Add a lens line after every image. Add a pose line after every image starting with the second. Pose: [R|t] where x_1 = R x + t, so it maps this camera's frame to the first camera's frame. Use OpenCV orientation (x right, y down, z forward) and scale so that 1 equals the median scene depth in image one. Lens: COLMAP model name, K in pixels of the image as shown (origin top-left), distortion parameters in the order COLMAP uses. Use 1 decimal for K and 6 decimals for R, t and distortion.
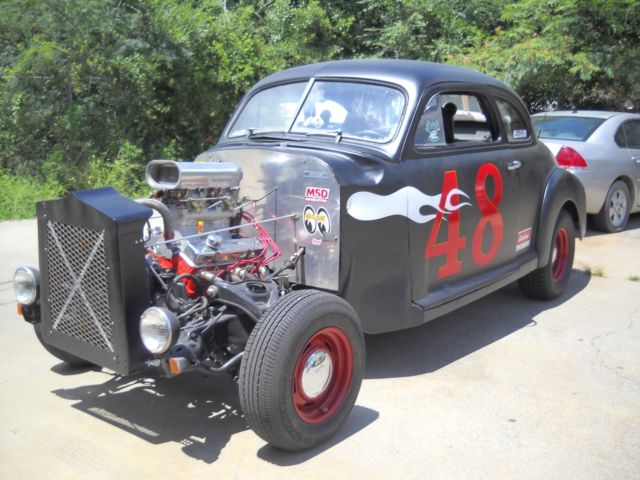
lens RADIAL K [[729.0, 0, 320.0], [0, 729.0, 240.0], [0, 0, 1]] dist [-0.270787, 0.263038]
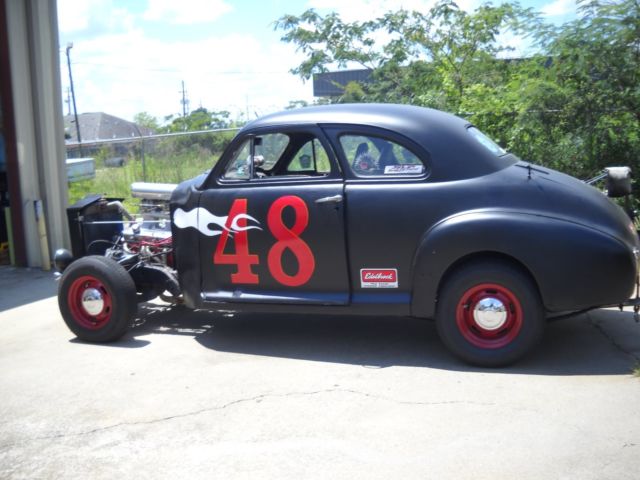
lens RADIAL K [[729.0, 0, 320.0], [0, 729.0, 240.0], [0, 0, 1]] dist [-0.270787, 0.263038]
pose [[0.316215, 0.112848, -0.941952, 1.495713], [-0.135159, 0.988131, 0.073007, -0.143325], [0.939010, 0.104228, 0.327714, 0.756486]]
